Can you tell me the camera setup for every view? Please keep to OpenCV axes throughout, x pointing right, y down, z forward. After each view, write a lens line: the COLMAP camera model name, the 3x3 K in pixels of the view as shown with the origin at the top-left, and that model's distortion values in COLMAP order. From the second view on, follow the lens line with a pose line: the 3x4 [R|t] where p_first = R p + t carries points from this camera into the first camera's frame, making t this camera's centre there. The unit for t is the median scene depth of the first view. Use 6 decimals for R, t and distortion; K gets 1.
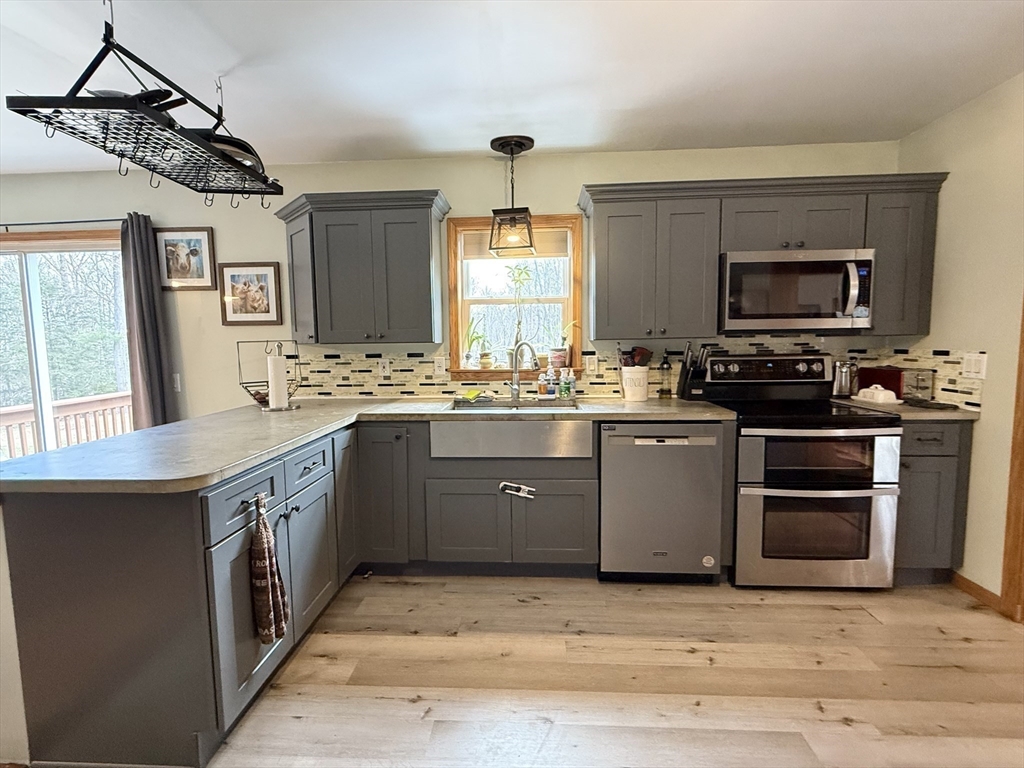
lens RADIAL K [[470.0, 0, 510.5], [0, 470.0, 382.5], [0, 0, 1]] dist [0.002115, 0.000204]
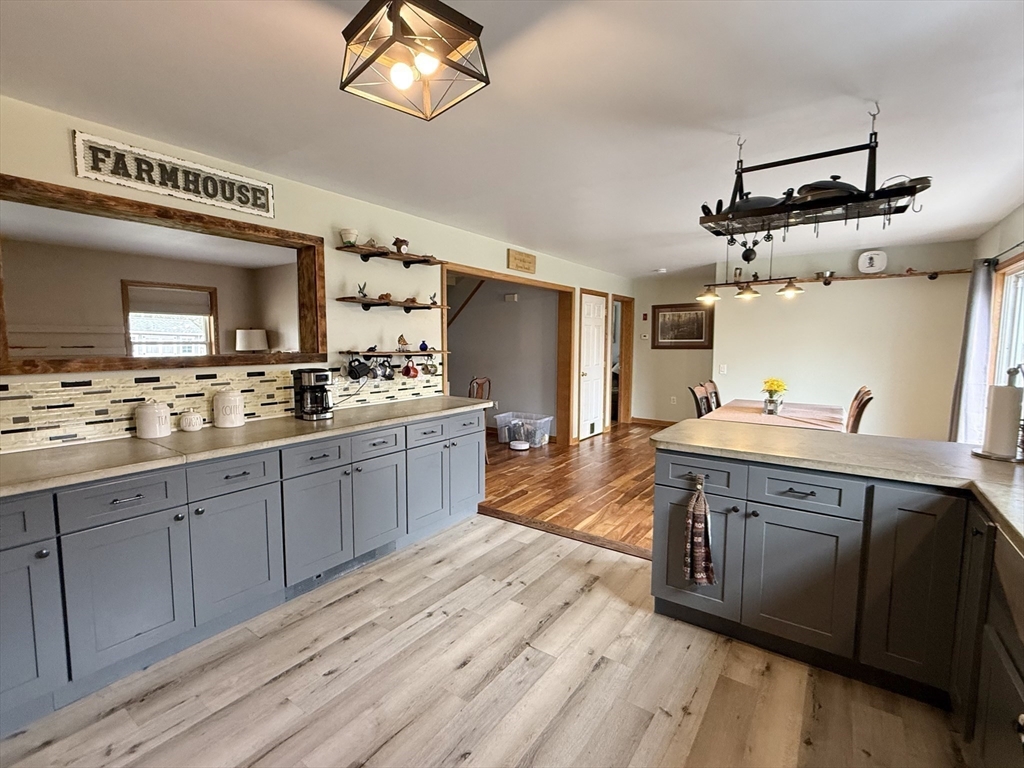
lens RADIAL K [[467.8, 0, 509.5], [0, 467.8, 383.5], [0, 0, 1]] dist [-0.001779, 0.000552]
pose [[-0.538222, 0.088081, -0.838188, 0.507436], [-0.068912, 0.986595, 0.147927, -0.108164], [0.839981, 0.137379, -0.524937, 0.688339]]
